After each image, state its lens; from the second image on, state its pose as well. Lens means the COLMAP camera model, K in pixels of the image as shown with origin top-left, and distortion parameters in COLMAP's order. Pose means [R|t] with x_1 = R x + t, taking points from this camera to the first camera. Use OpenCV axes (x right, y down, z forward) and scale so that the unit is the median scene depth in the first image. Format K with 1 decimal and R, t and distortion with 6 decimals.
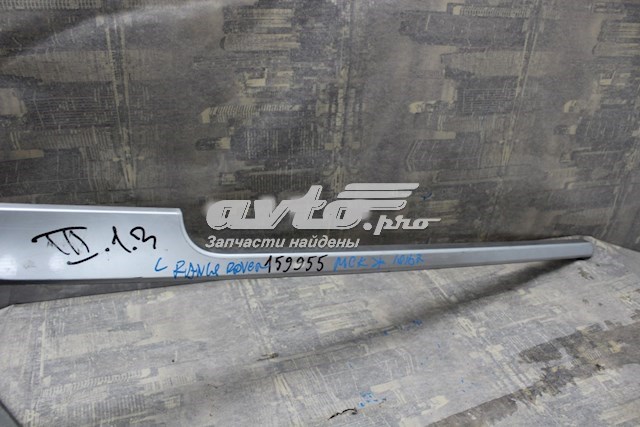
lens RADIAL K [[522.6, 0, 320.0], [0, 522.6, 213.5], [0, 0, 1]] dist [-0.162746, 0.135422]
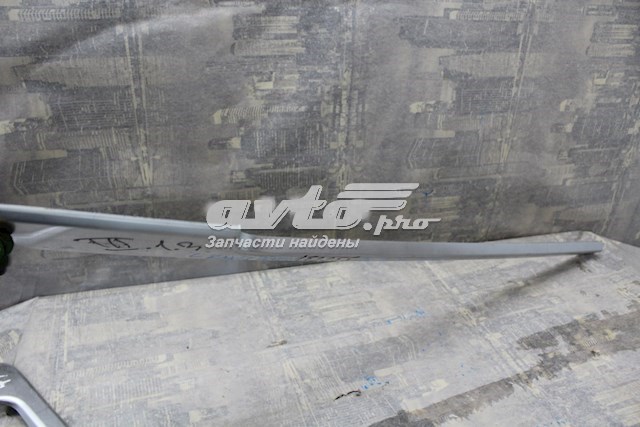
lens RADIAL K [[522.6, 0, 320.0], [0, 522.6, 213.5], [0, 0, 1]] dist [-0.162746, 0.135422]
pose [[0.999717, -0.007831, -0.022465, 0.012579], [0.007516, 0.999873, -0.014042, 0.026043], [0.022572, 0.013869, 0.999649, -0.058944]]
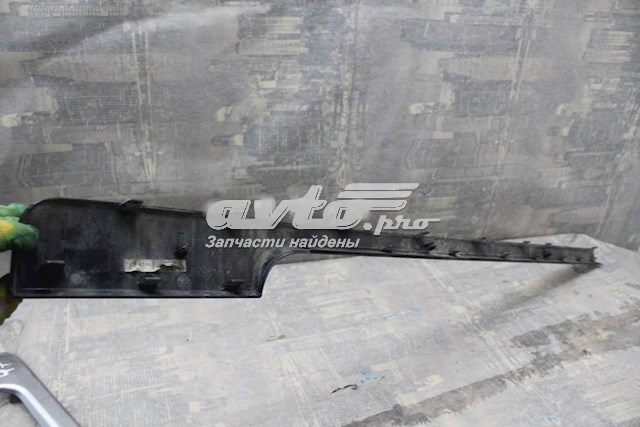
lens RADIAL K [[522.6, 0, 320.0], [0, 522.6, 213.5], [0, 0, 1]] dist [-0.162746, 0.135422]
pose [[0.999821, 0.009327, -0.016470, 0.007028], [-0.009578, 0.999839, -0.015179, 0.033049], [0.016326, 0.015334, 0.999749, -0.079622]]
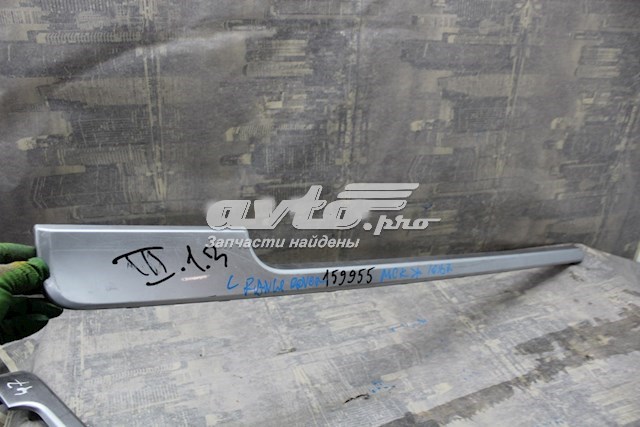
lens RADIAL K [[522.6, 0, 320.0], [0, 522.6, 213.5], [0, 0, 1]] dist [-0.162746, 0.135422]
pose [[0.999927, -0.011720, -0.003001, -0.022795], [0.011556, 0.998693, -0.049786, 0.039282], [0.003581, 0.049748, 0.998755, -0.112706]]
